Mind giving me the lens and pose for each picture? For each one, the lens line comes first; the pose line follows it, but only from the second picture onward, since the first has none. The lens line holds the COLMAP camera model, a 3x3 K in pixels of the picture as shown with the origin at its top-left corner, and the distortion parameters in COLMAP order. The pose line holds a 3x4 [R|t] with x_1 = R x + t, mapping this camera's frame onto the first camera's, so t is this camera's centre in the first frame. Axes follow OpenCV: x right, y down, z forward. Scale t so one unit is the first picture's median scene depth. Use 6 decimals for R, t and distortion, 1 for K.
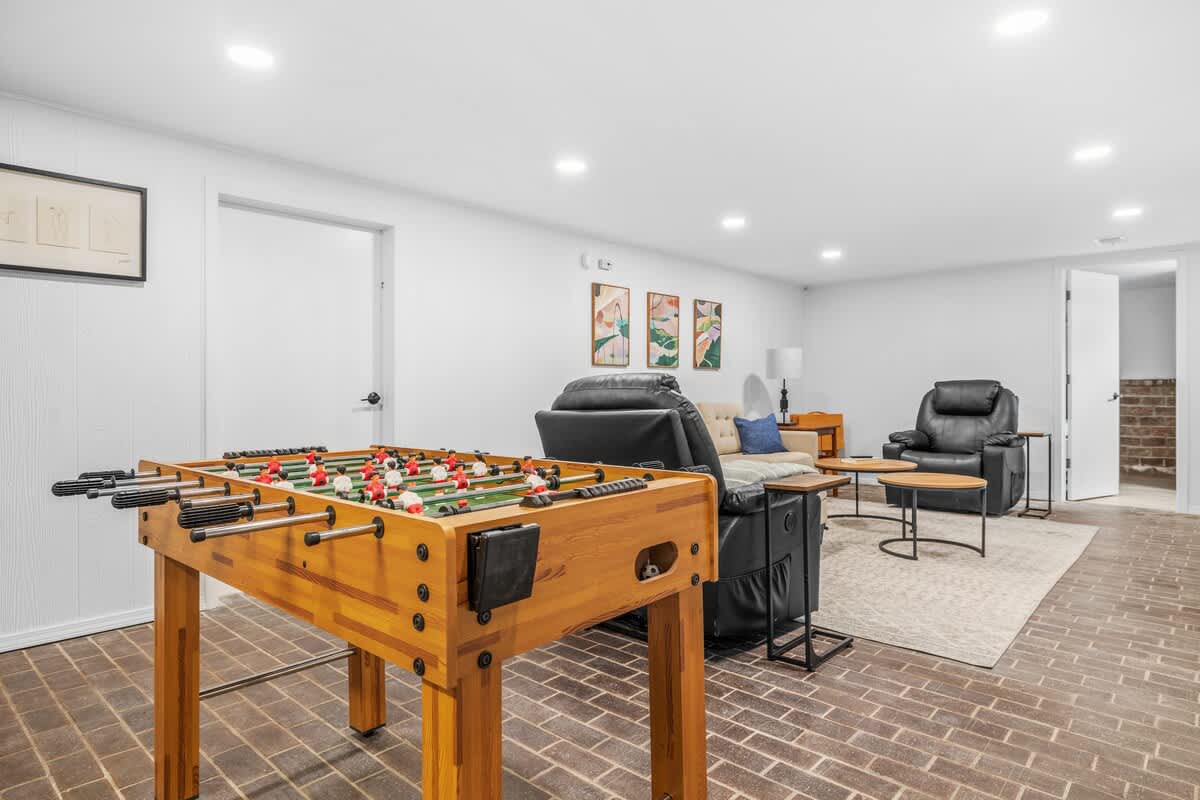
lens RADIAL K [[679.6, 0, 600.7], [0, 679.6, 393.1], [0, 0, 1]] dist [-0.005007, -0.001587]
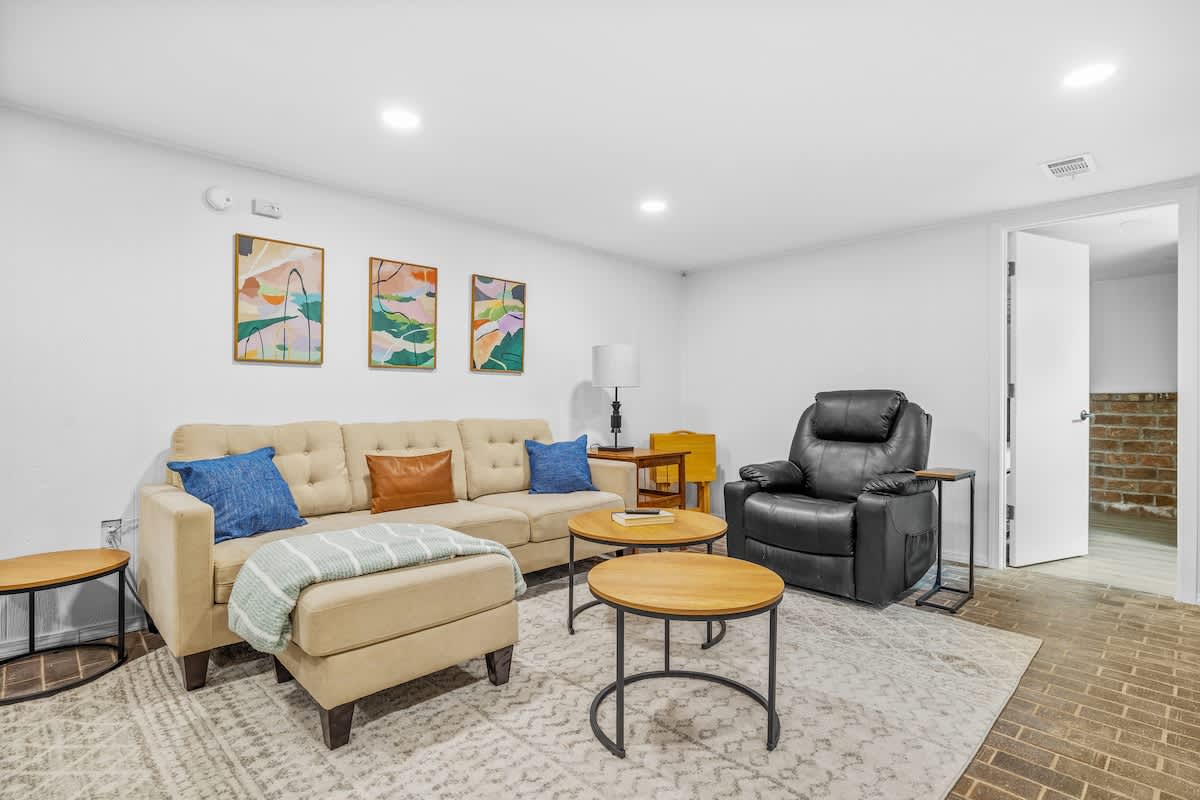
lens RADIAL K [[602.6, 0, 599.6], [0, 602.6, 399.4], [0, 0, 1]] dist [-0.006201, 0.001523]
pose [[0.998712, 0.009579, -0.049832, 0.308012], [-0.009872, 0.999935, -0.005634, -0.003853], [0.049775, 0.006118, 0.998742, 0.375415]]
